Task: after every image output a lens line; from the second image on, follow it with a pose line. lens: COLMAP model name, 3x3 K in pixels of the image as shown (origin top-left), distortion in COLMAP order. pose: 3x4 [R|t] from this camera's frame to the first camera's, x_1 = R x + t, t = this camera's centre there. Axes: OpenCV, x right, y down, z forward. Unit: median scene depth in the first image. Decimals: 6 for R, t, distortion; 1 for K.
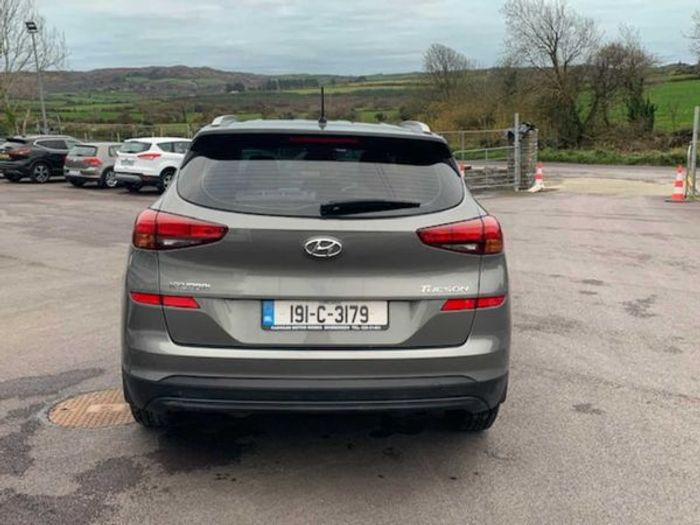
lens RADIAL K [[725.7, 0, 350.0], [0, 725.7, 262.5], [0, 0, 1]] dist [-0.009766, -0.013081]
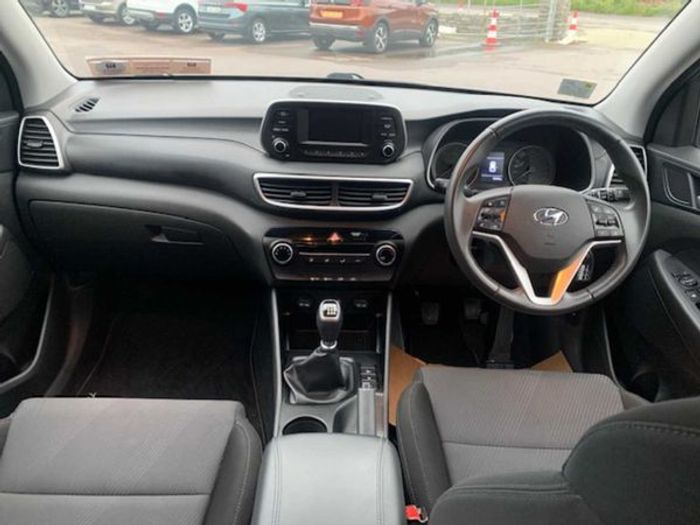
lens RADIAL K [[532.5, 0, 347.7], [0, 532.5, 266.6], [0, 0, 1]] dist [0.071174, -0.097217]
pose [[0.999059, 0.040050, -0.016640, -0.010816], [-0.032906, 0.949935, 0.310709, -0.029657], [0.028251, -0.309869, 0.950359, 0.217447]]
